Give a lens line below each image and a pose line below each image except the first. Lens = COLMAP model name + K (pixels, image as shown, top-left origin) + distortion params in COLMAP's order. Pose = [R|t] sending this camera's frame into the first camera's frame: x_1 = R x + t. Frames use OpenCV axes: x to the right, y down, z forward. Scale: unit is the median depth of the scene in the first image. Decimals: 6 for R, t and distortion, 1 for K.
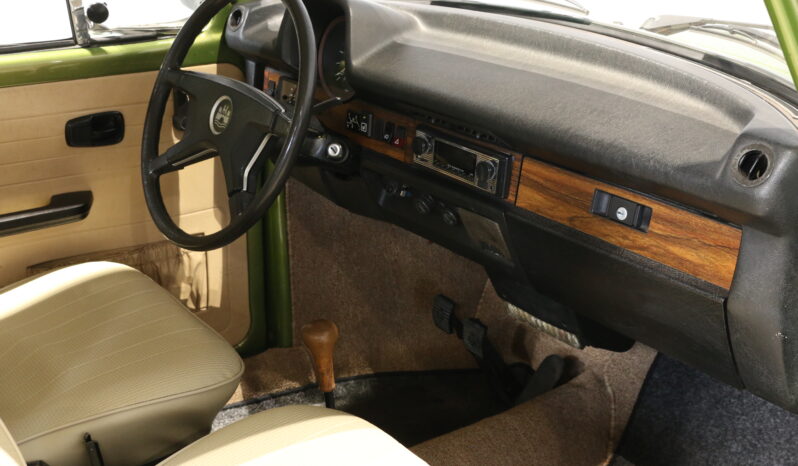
lens RADIAL K [[1034.3, 0, 397.9], [0, 1034.3, 233.6], [0, 0, 1]] dist [0.008085, 0.000000]
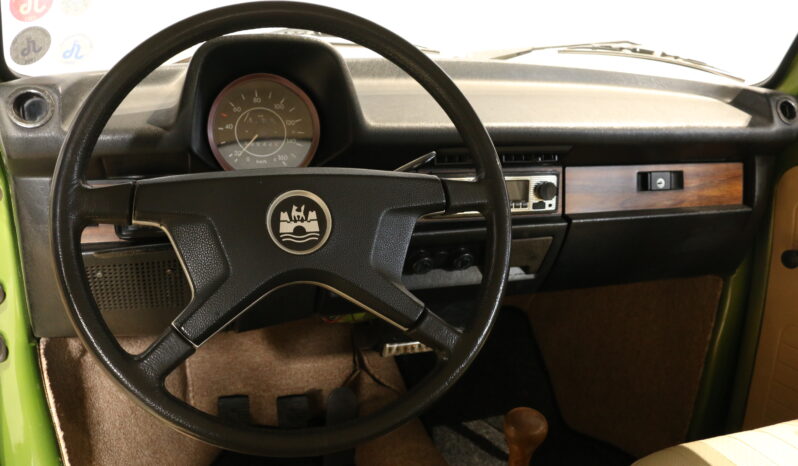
lens RADIAL K [[651.6, 0, 384.4], [0, 651.6, 216.9], [0, 0, 1]] dist [-0.126853, 0.060233]
pose [[0.322658, -0.229610, 0.918244, -0.595857], [0.315440, 0.940756, 0.124398, -0.175670], [-0.892407, 0.249513, 0.375970, 0.950707]]
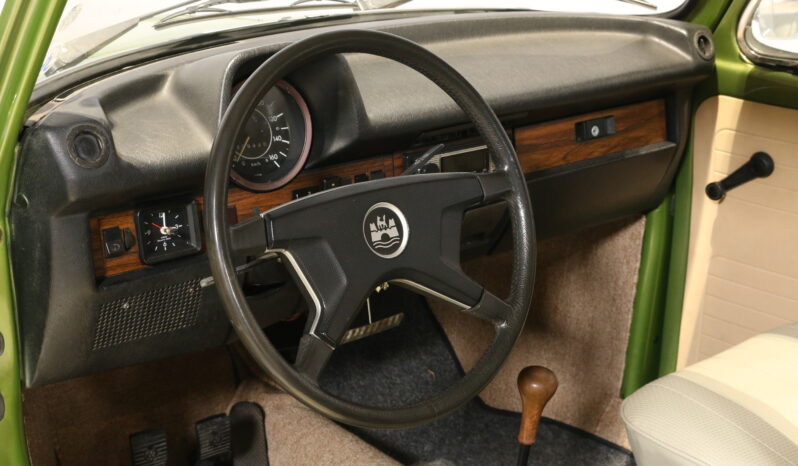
lens RADIAL K [[1215.8, 0, 399.2], [0, 1215.8, 231.5], [0, 0, 1]] dist [-0.102571, 0.000000]
pose [[-0.074223, -0.338340, 0.938092, -1.125692], [0.328527, 0.879880, 0.343339, -0.468351], [-0.941574, 0.333672, 0.045846, 1.119126]]
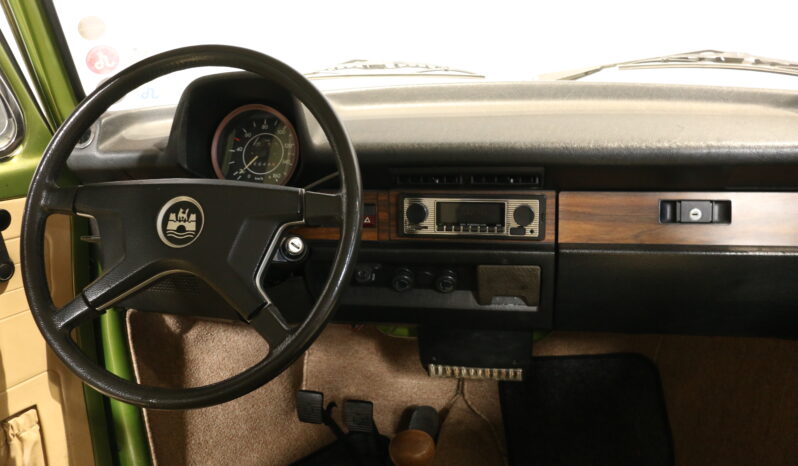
lens RADIAL K [[651.6, 0, 385.4], [0, 651.6, 215.9], [0, 0, 1]] dist [-0.126853, 0.060233]
pose [[0.752764, -0.151288, 0.640670, -0.422374], [0.267969, 0.959372, -0.088308, -0.043200], [-0.601281, 0.238155, 0.762721, 0.643310]]
